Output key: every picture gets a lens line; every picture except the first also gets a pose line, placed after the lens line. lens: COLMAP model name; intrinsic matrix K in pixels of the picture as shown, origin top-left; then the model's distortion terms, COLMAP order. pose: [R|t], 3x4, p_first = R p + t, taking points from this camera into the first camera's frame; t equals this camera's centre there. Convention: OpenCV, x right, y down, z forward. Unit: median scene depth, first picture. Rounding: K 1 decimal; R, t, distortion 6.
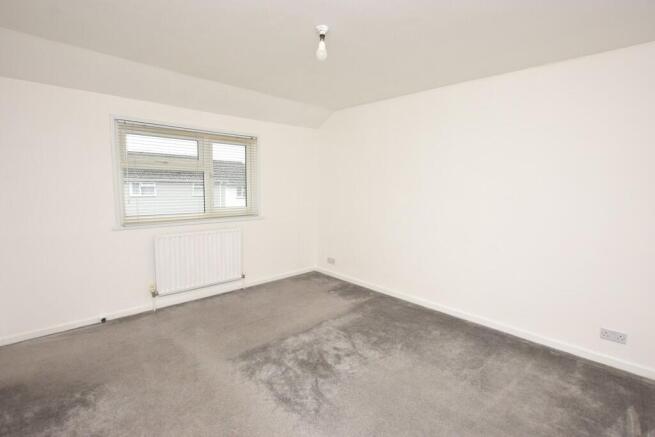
lens RADIAL K [[303.2, 0, 327.4], [0, 303.2, 215.9], [0, 0, 1]] dist [0.000031, -0.000380]
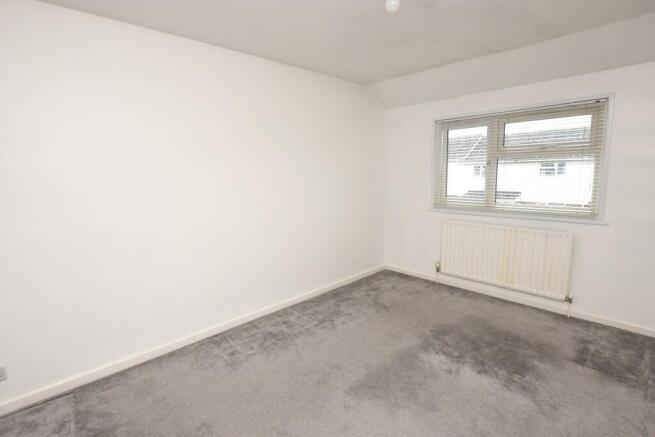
lens RADIAL K [[303.2, 0, 327.8], [0, 303.2, 220.2], [0, 0, 1]] dist [0.000031, -0.000380]
pose [[0.030099, 0.131916, -0.990804, 0.465861], [-0.094409, 0.987197, 0.128568, -0.031369], [0.995078, 0.089671, 0.042168, 0.446648]]
